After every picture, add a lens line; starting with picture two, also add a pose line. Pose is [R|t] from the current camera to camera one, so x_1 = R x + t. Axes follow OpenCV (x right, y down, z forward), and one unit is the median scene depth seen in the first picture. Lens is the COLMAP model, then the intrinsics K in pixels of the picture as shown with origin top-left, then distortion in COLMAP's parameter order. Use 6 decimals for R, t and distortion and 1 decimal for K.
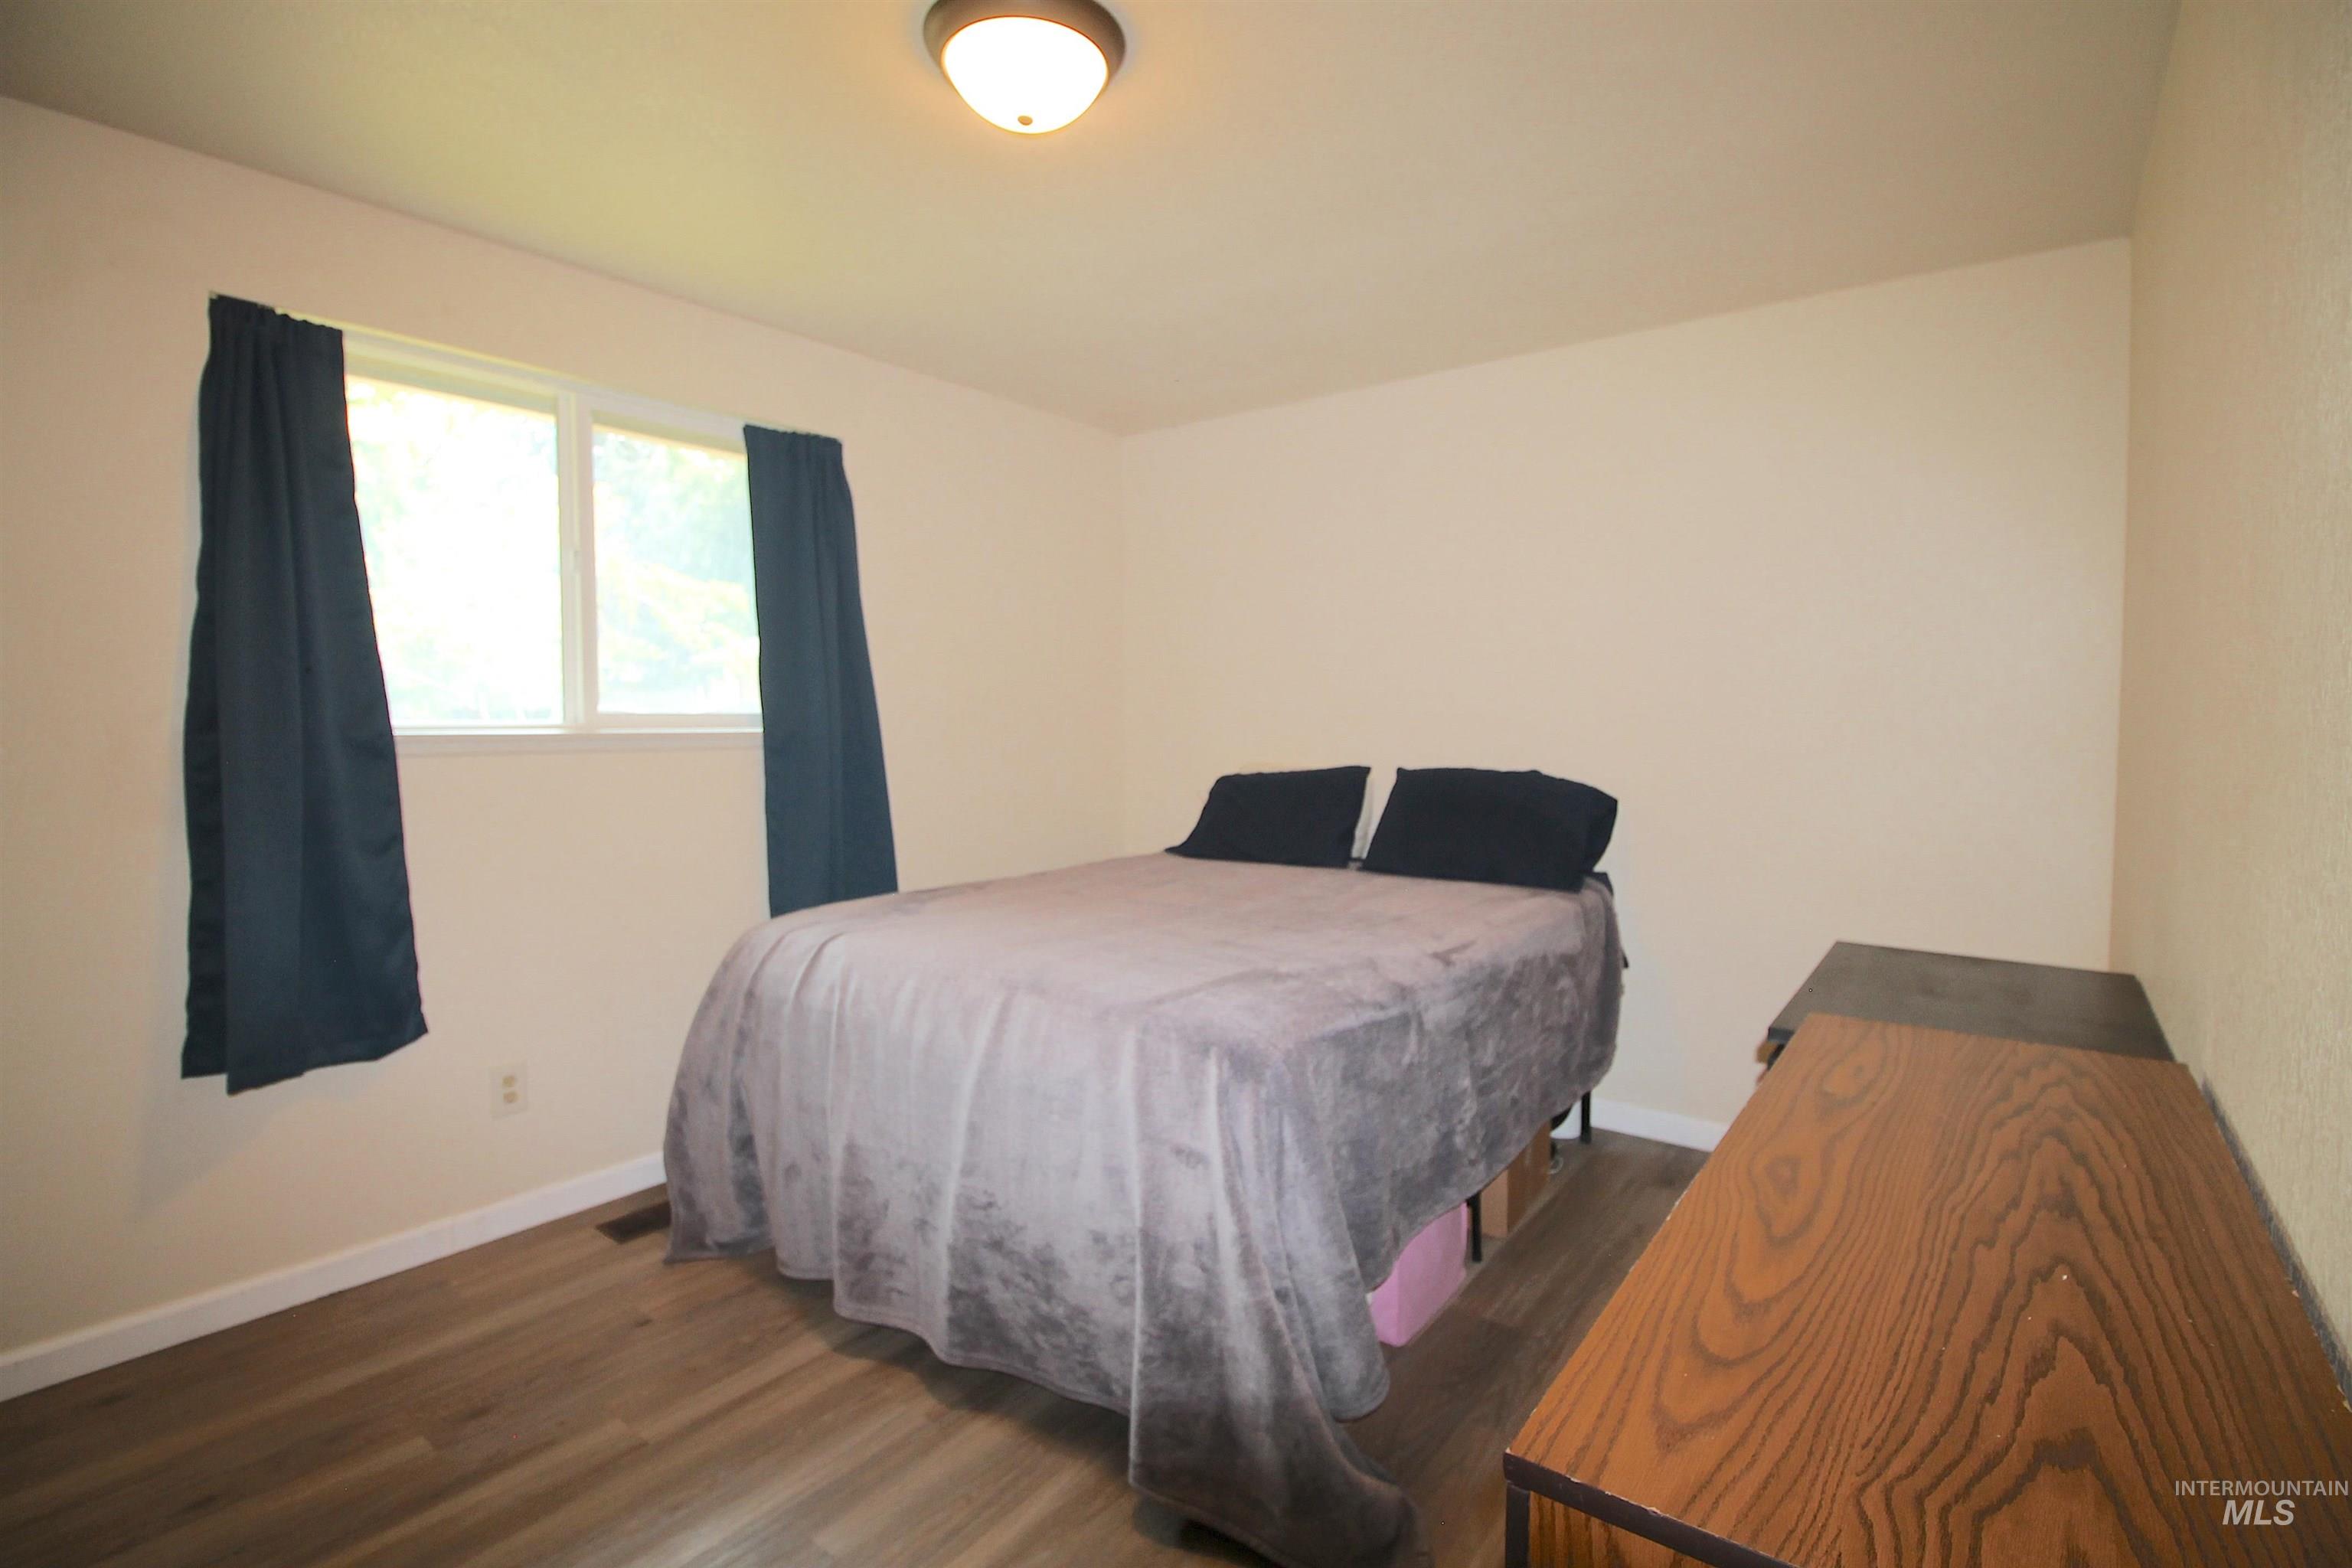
lens RADIAL K [[1095.6, 0, 1179.5], [0, 1095.6, 781.4], [0, 0, 1]] dist [-0.011868, -0.000927]
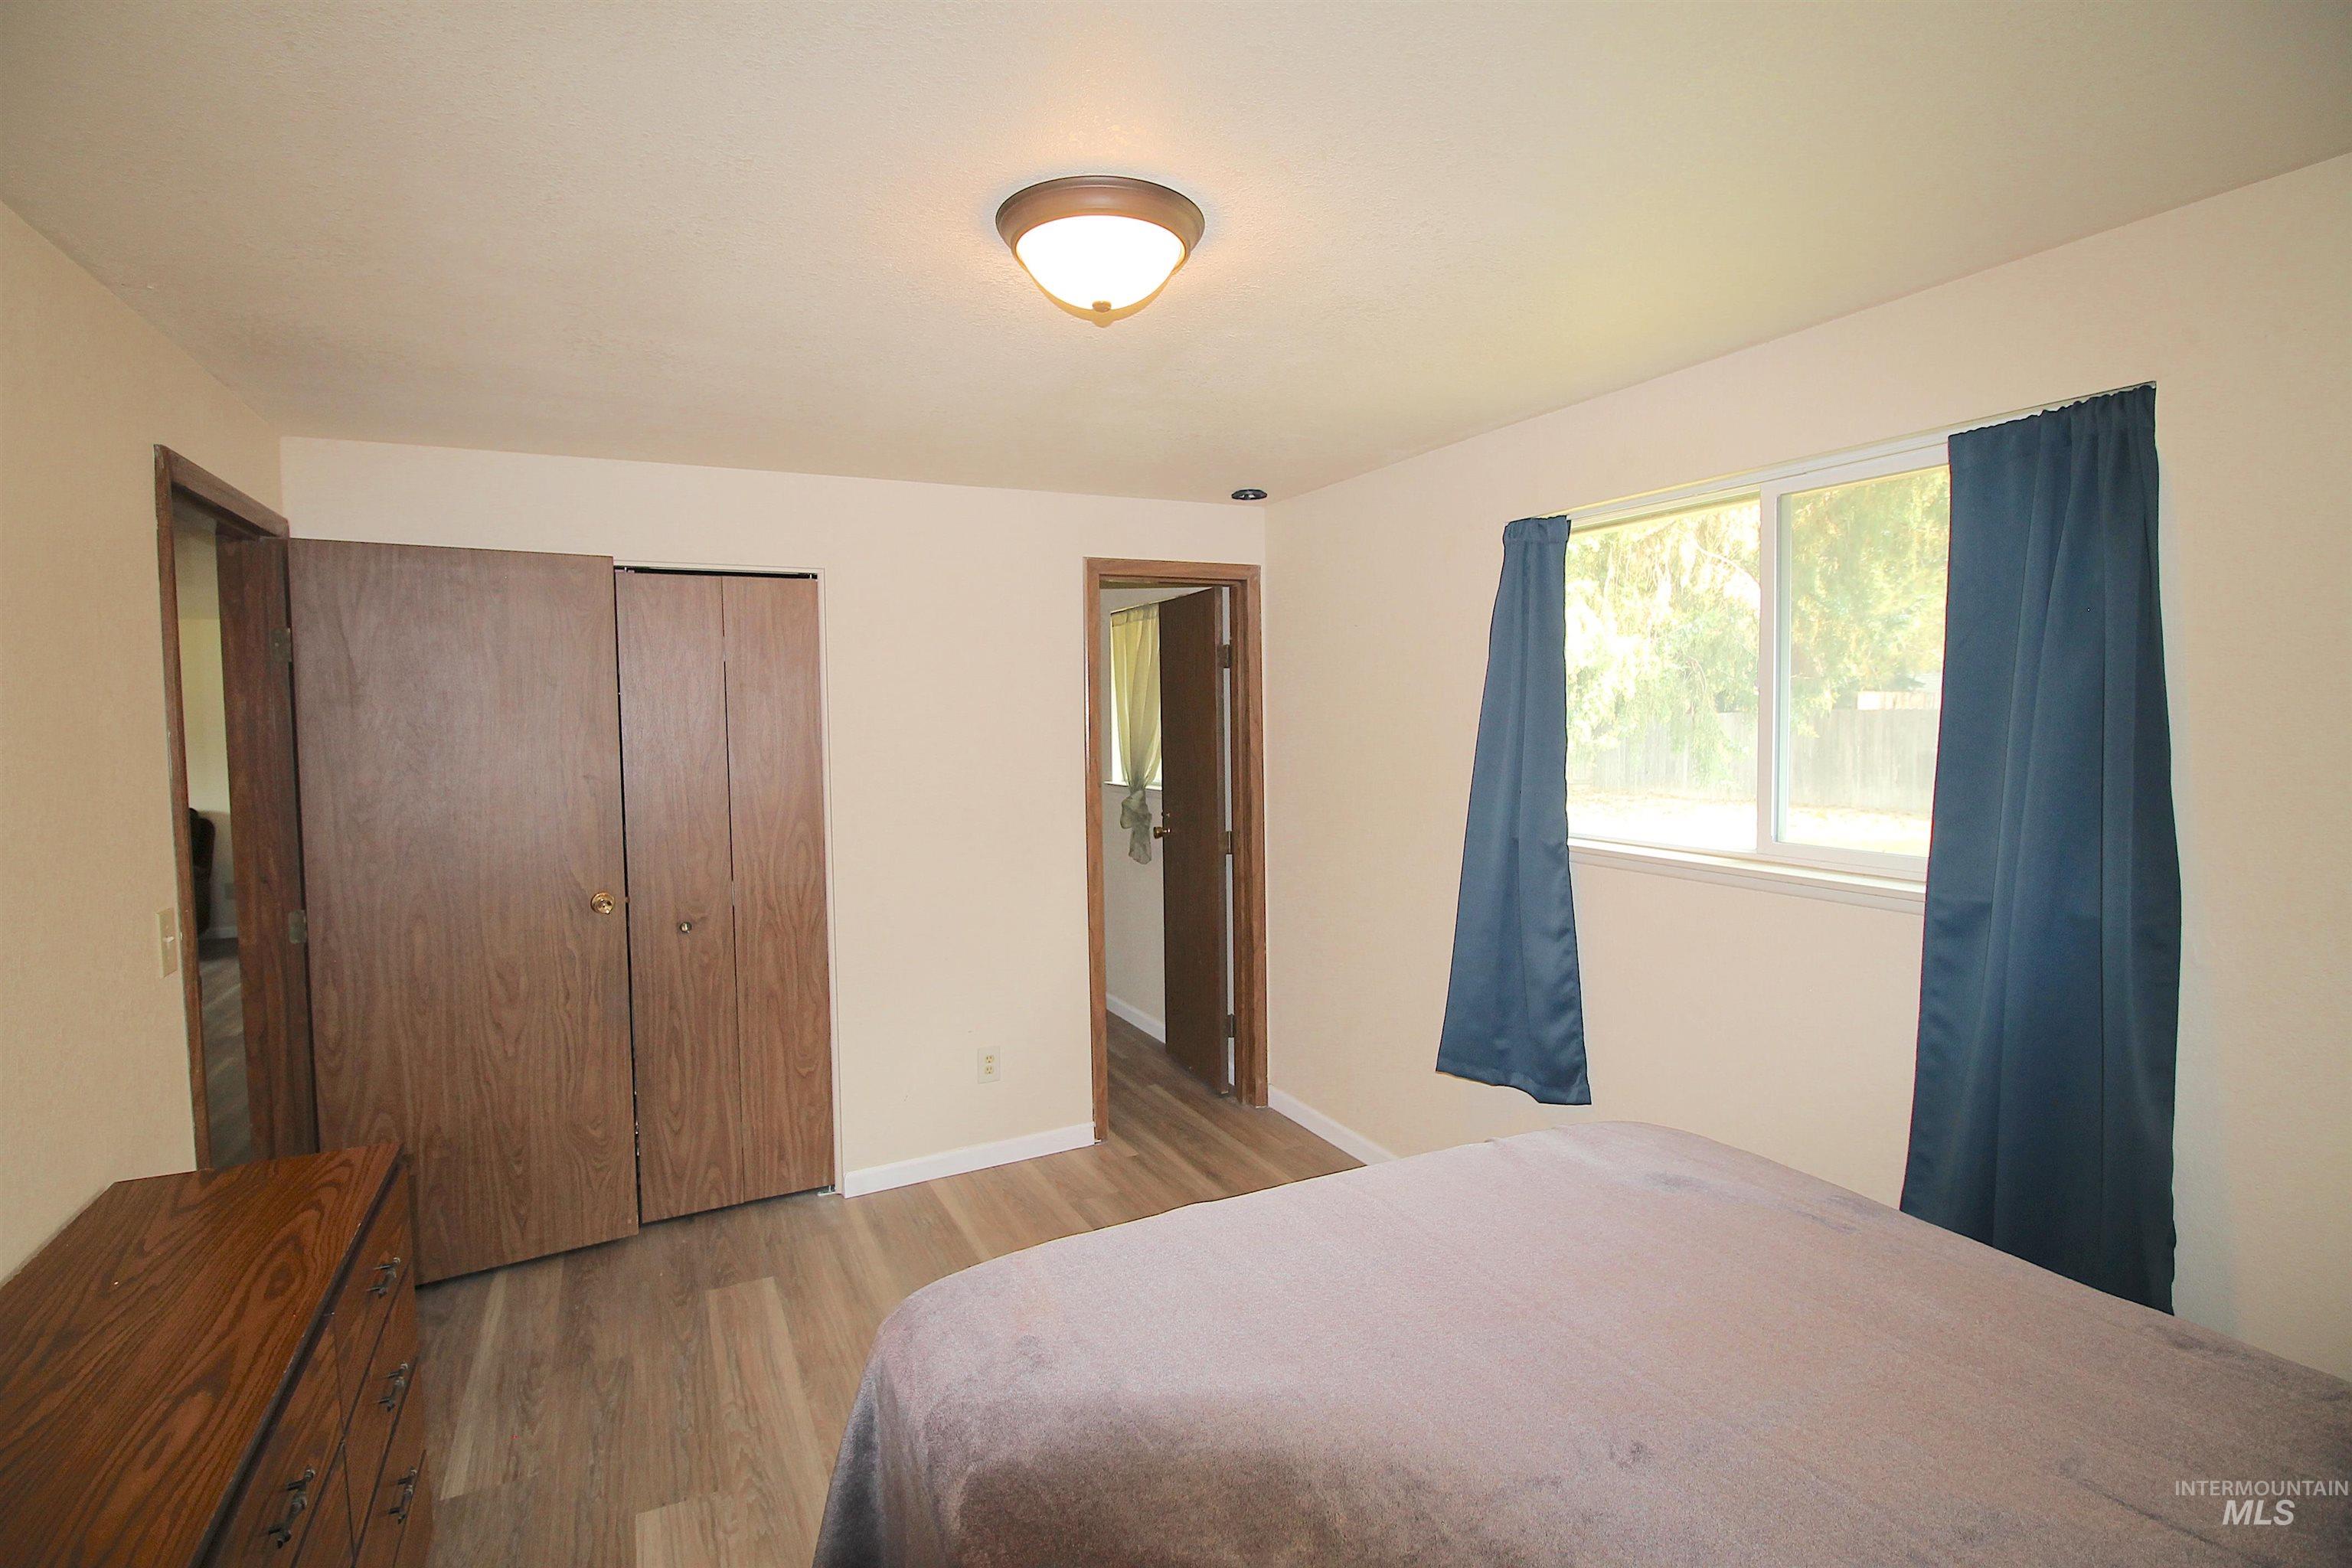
lens RADIAL K [[1095.6, 0, 1175.5], [0, 1095.6, 771.2], [0, 0, 1]] dist [-0.011868, -0.000927]
pose [[-0.438381, 0.053661, -0.897186, 0.462036], [-0.024337, 0.997141, 0.071531, -0.171734], [0.898460, 0.053193, -0.435822, 0.957072]]
